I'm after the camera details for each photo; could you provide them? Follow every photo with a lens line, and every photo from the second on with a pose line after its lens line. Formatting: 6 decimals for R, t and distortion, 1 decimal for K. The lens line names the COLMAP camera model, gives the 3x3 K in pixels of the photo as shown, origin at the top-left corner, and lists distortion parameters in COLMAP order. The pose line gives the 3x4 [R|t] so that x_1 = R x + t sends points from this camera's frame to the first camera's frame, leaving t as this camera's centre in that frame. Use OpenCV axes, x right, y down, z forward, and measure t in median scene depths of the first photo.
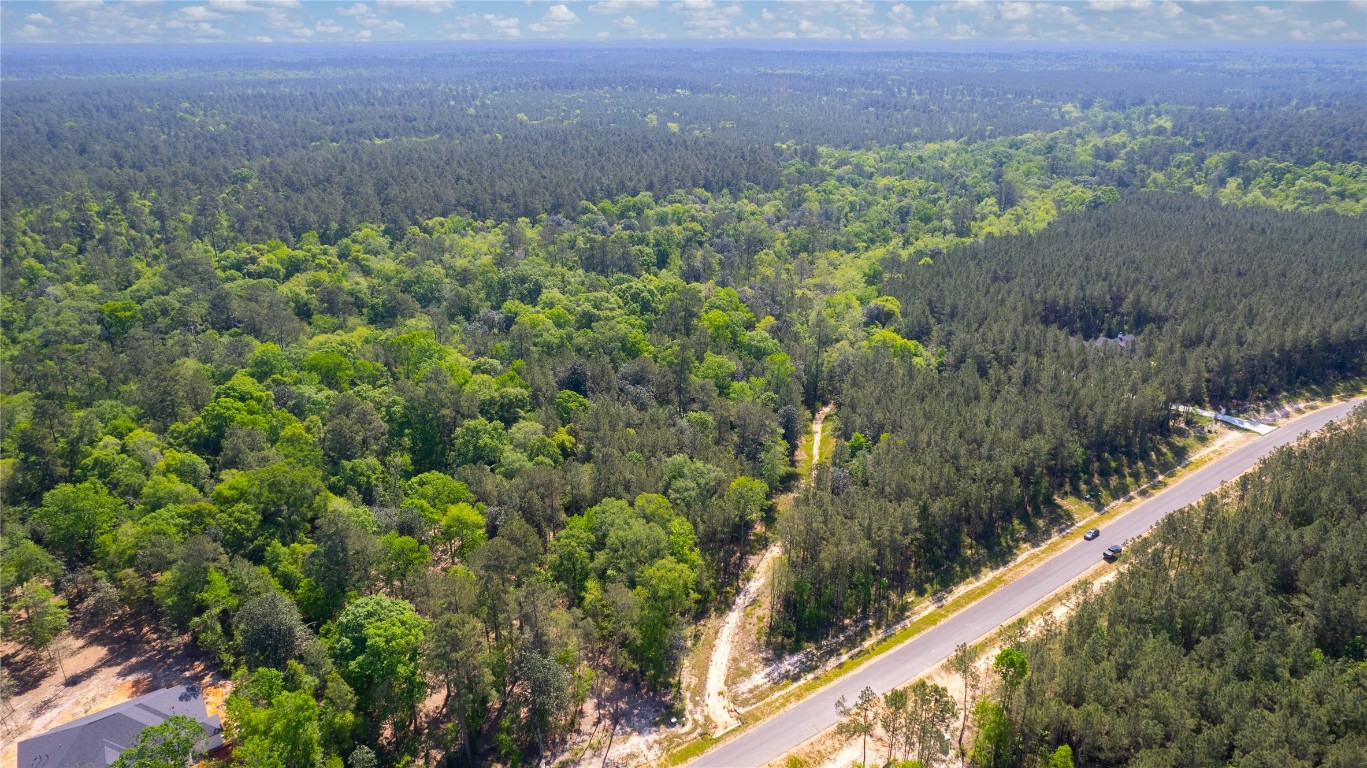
lens RADIAL K [[935.1, 0, 683.5], [0, 935.1, 384.0], [0, 0, 1]] dist [-0.094632, 0.096352]
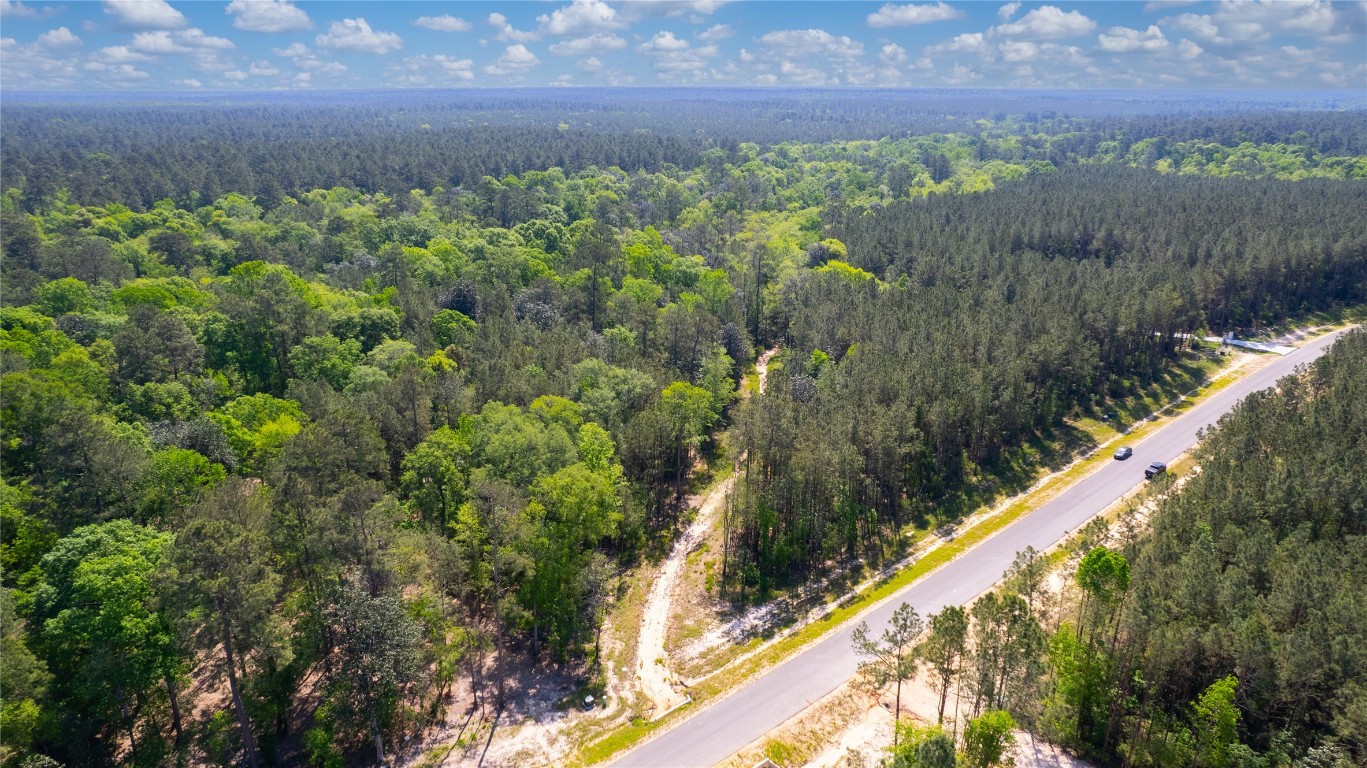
lens RADIAL K [[941.1, 0, 681.3], [0, 941.1, 379.2], [0, 0, 1]] dist [-0.099799, 0.105782]
pose [[0.996240, -0.025344, 0.082842, 0.004044], [0.029075, 0.998602, -0.044152, 0.121714], [-0.081607, 0.046395, 0.995584, 0.237349]]
